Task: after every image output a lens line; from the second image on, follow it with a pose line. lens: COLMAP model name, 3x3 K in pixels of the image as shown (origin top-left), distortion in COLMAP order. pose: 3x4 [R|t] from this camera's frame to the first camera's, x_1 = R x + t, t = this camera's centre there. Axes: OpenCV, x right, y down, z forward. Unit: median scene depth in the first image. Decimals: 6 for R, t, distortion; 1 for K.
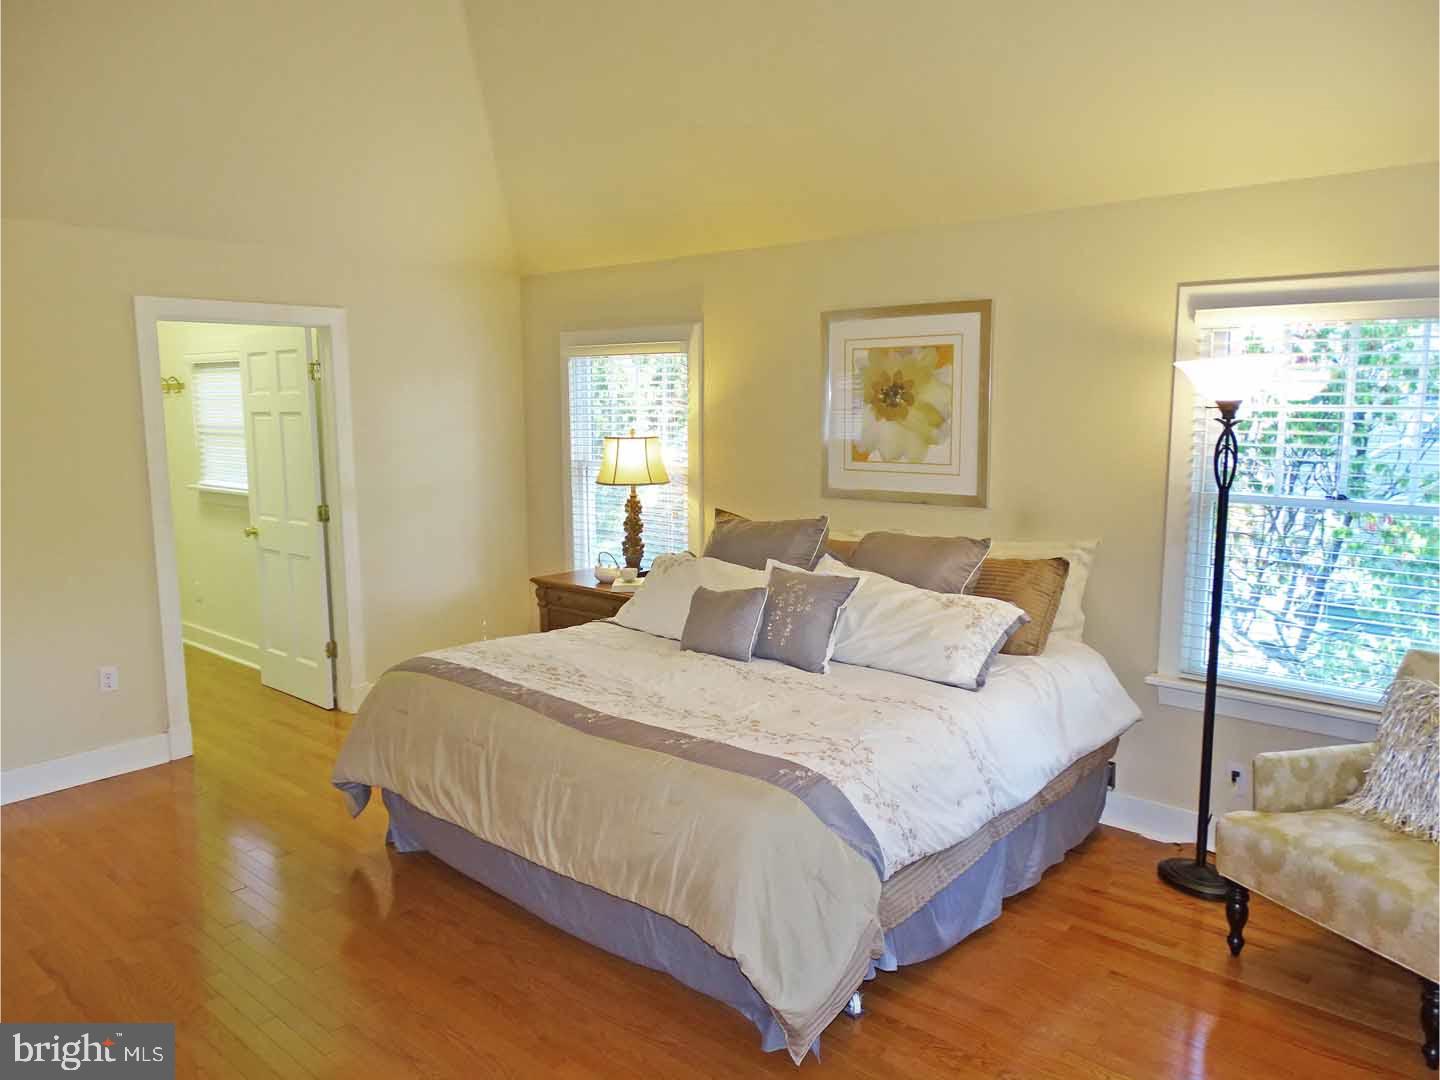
lens RADIAL K [[1027.8, 0, 723.9], [0, 1027.8, 539.0], [0, 0, 1]] dist [0.008789, 0.000474]
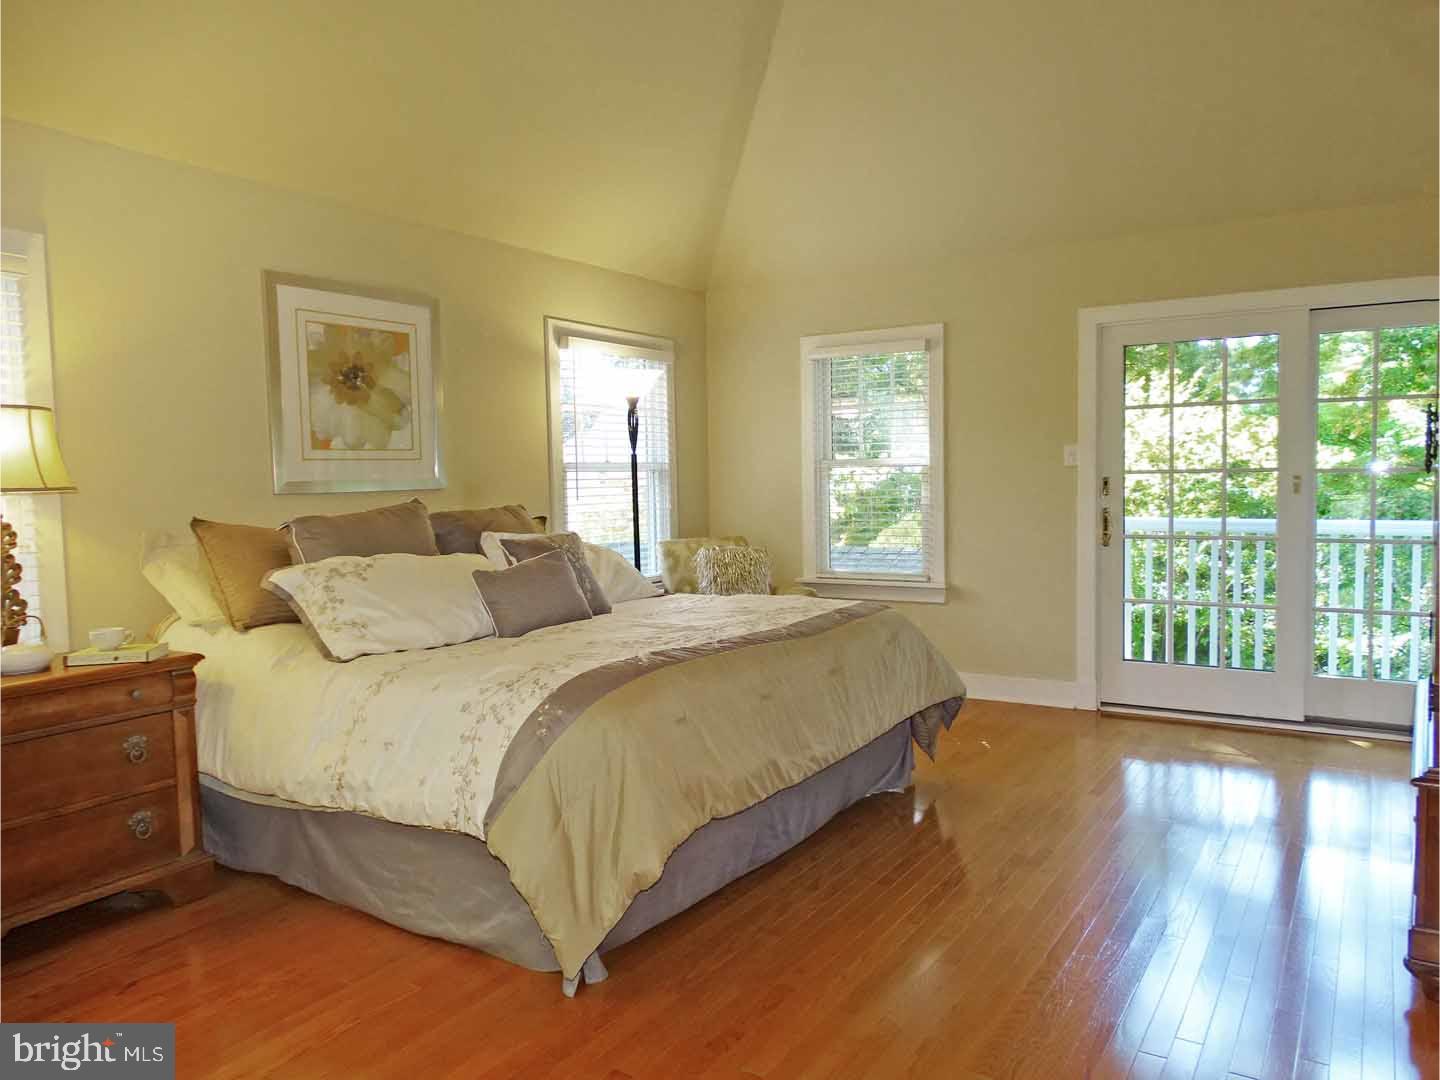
lens RADIAL K [[1027.8, 0, 723.9], [0, 1027.8, 539.0], [0, 0, 1]] dist [0.008789, 0.000474]
pose [[-0.147159, -0.055303, 0.987566, -0.819032], [0.155341, 0.984753, 0.078293, -0.016048], [-0.976838, 0.164931, -0.136325, 0.821919]]
